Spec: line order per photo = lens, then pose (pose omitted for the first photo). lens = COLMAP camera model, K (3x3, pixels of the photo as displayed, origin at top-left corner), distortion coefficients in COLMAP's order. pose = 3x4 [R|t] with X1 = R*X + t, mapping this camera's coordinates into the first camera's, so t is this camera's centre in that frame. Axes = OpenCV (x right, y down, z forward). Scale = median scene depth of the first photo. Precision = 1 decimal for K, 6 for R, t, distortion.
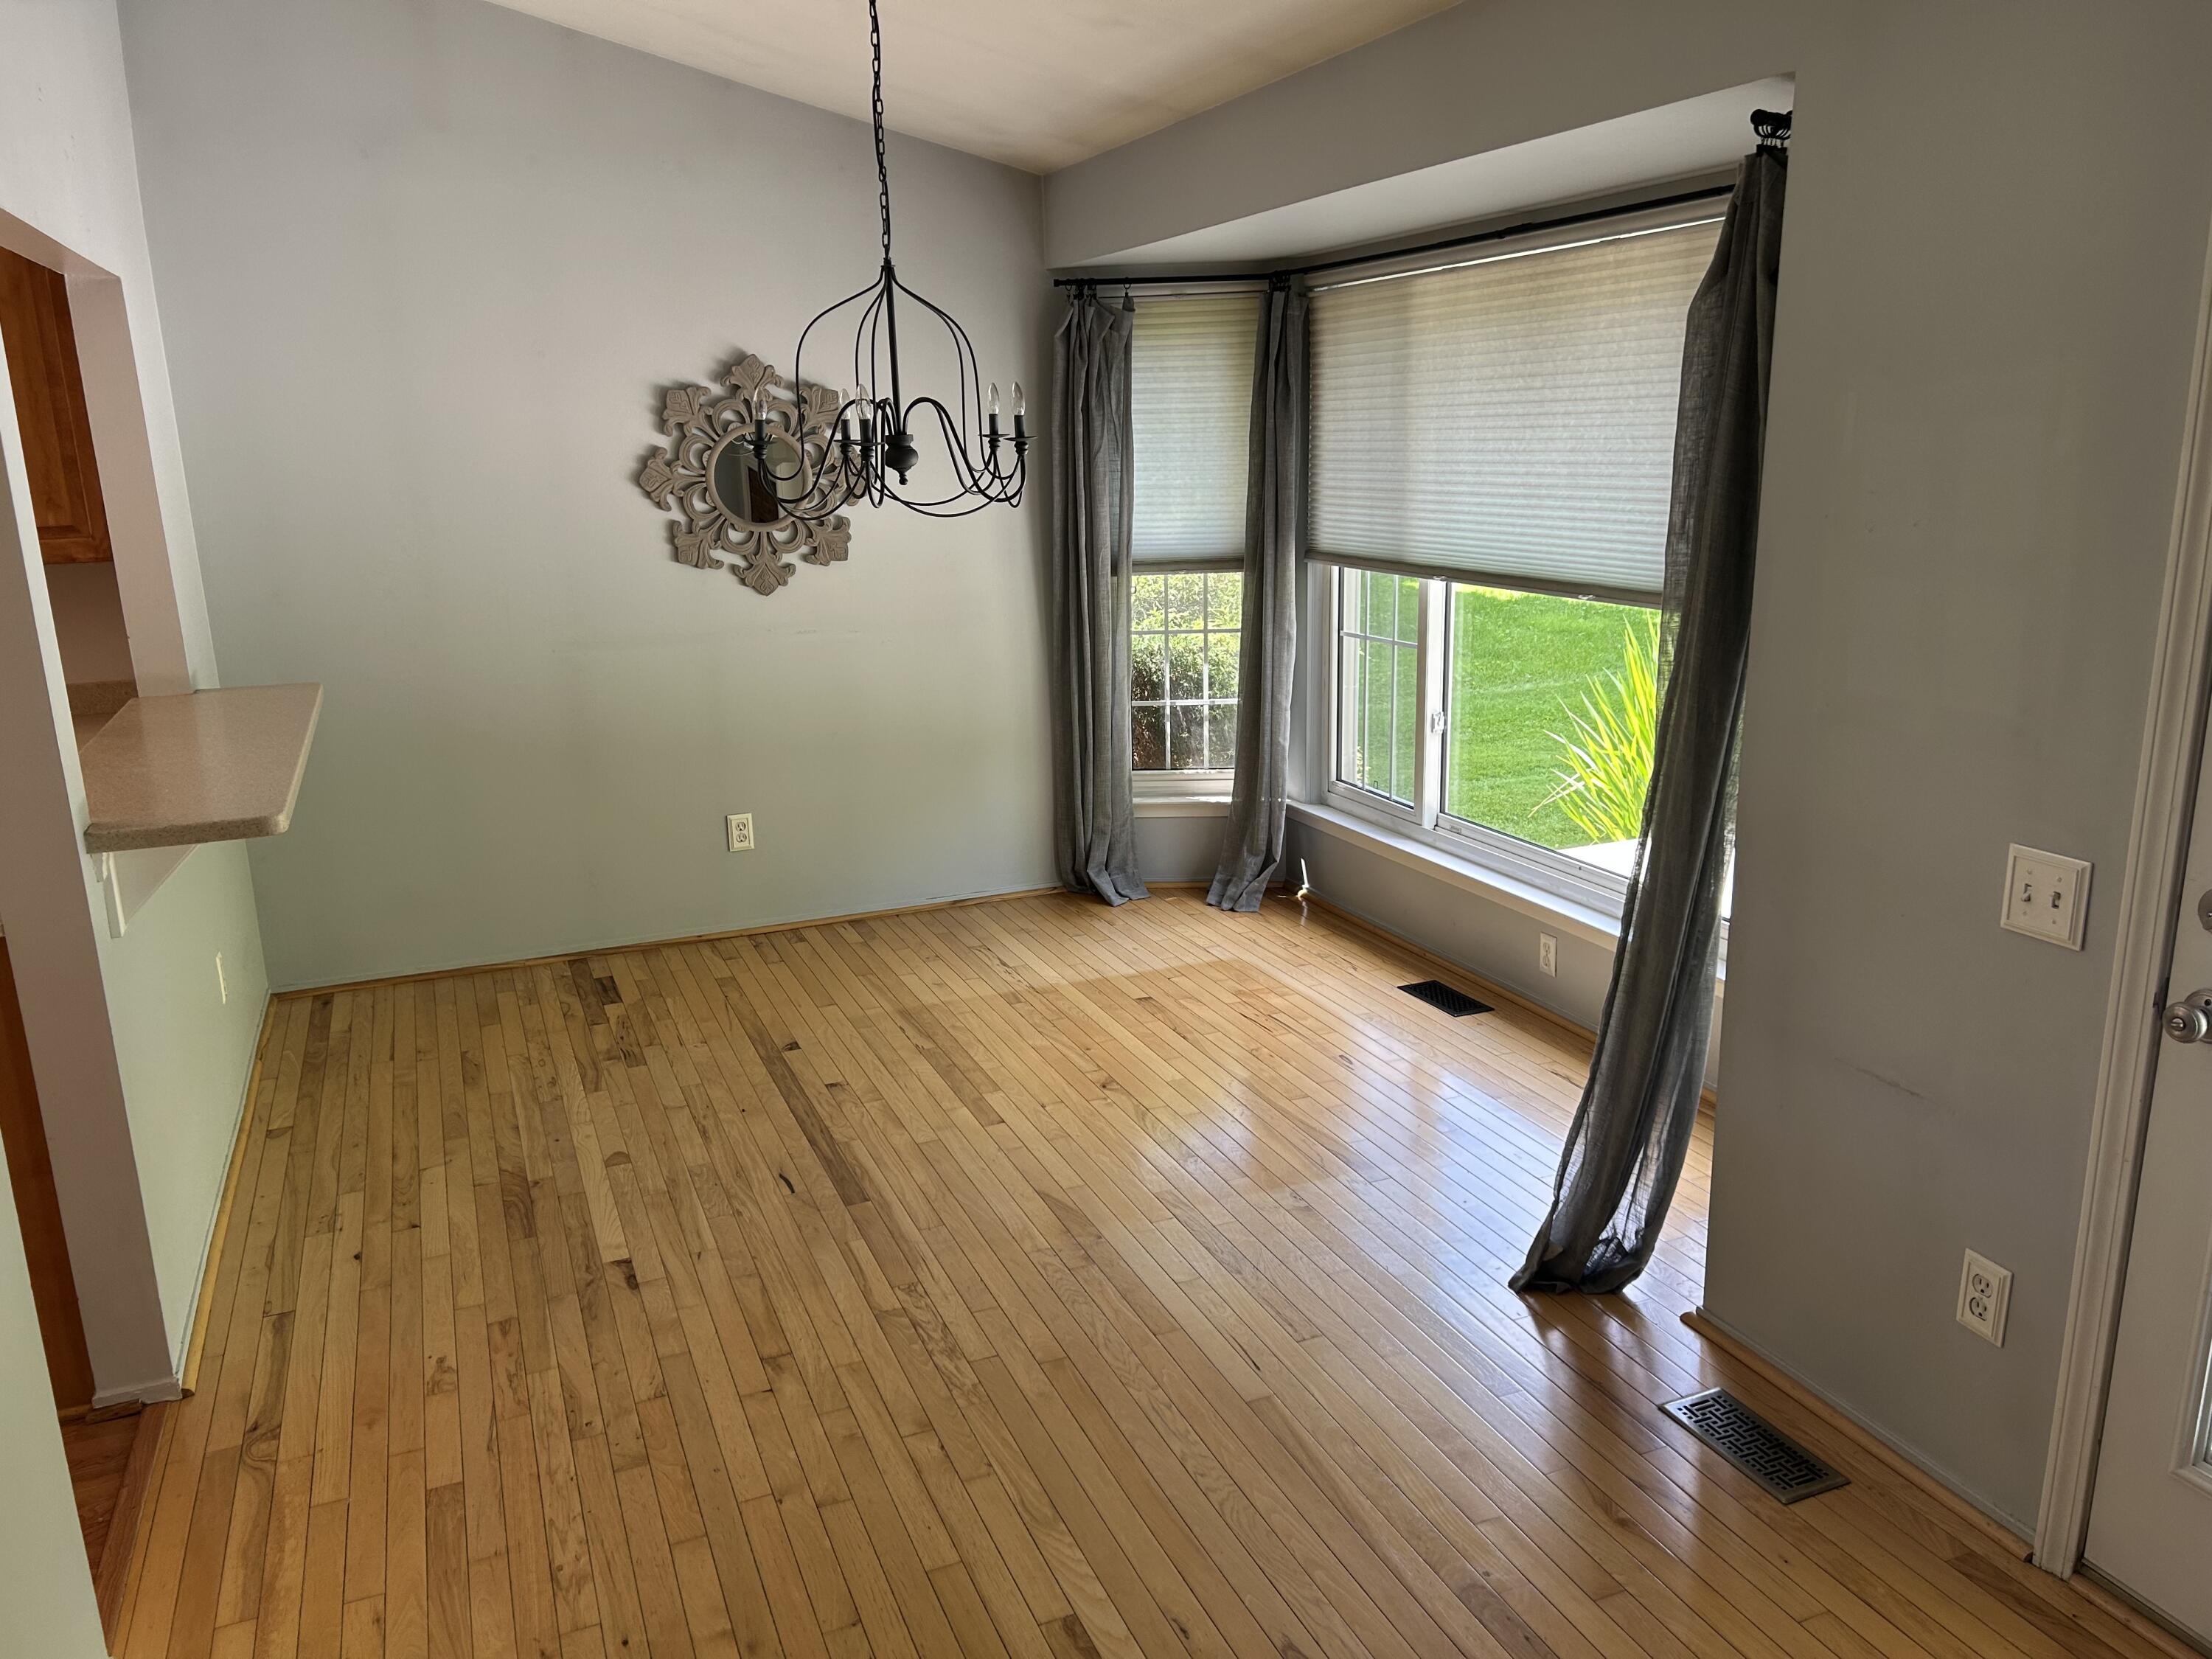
lens RADIAL K [[1647.9, 0, 1102.4], [0, 1647.9, 830.1], [0, 0, 1]] dist [-0.000674, -0.016745]
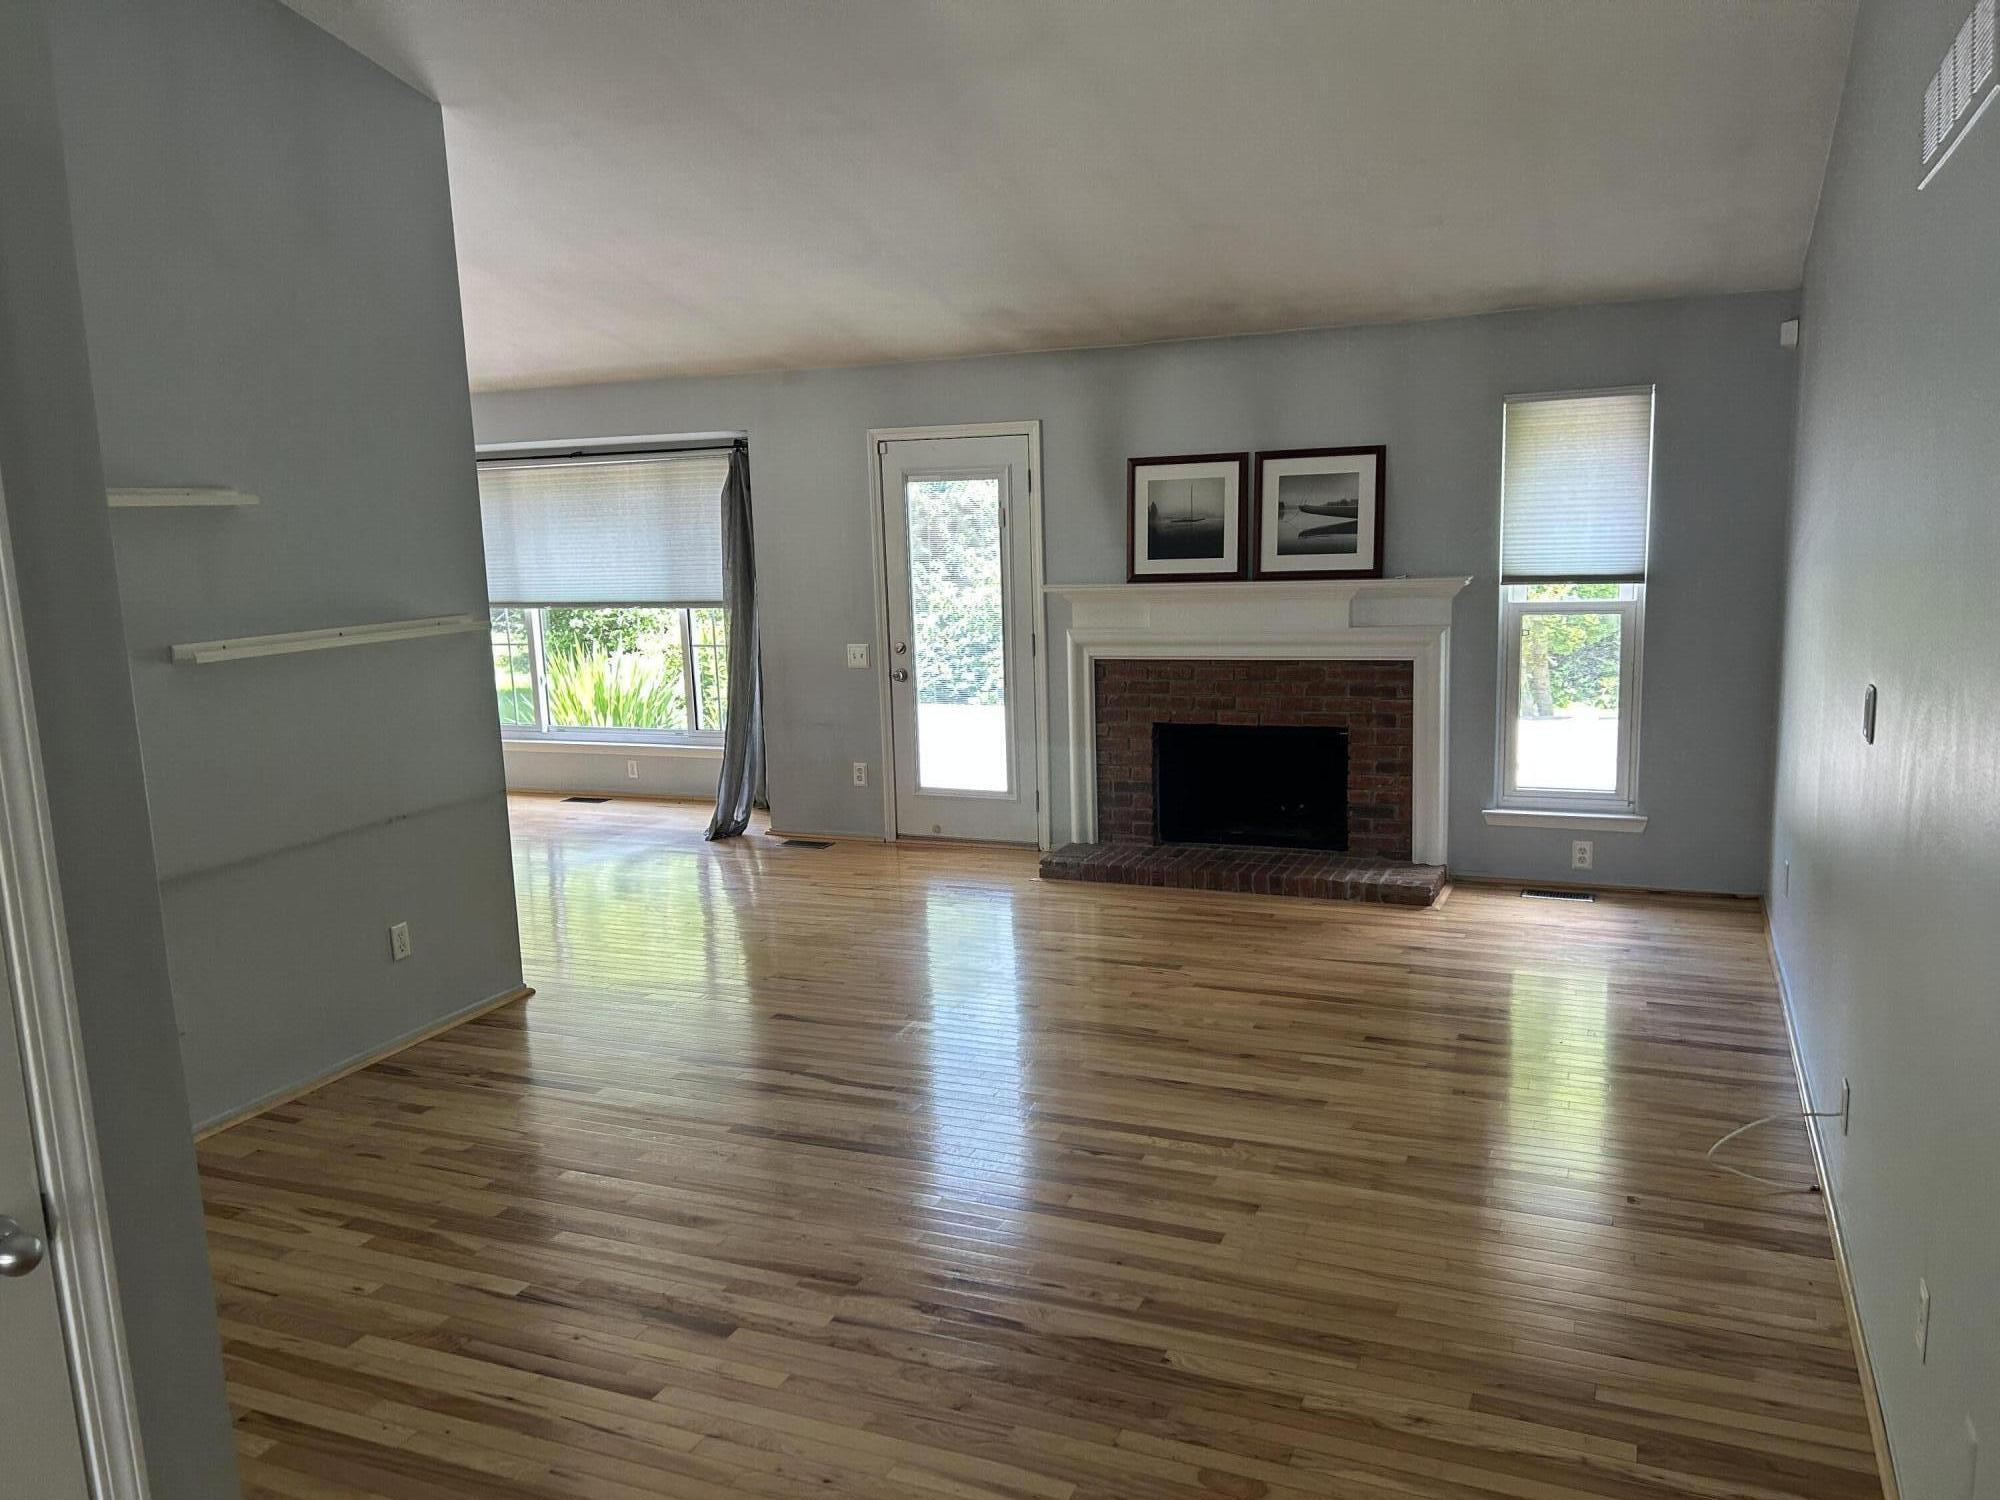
lens RADIAL K [[1489.9, 0, 1005.7], [0, 1489.9, 754.1], [0, 0, 1]] dist [-0.000674, -0.016745]
pose [[0.715428, -0.123063, 0.687763, -1.207623], [0.185381, 0.982519, -0.017034, 0.294601], [-0.673644, 0.139685, 0.725736, -1.296647]]
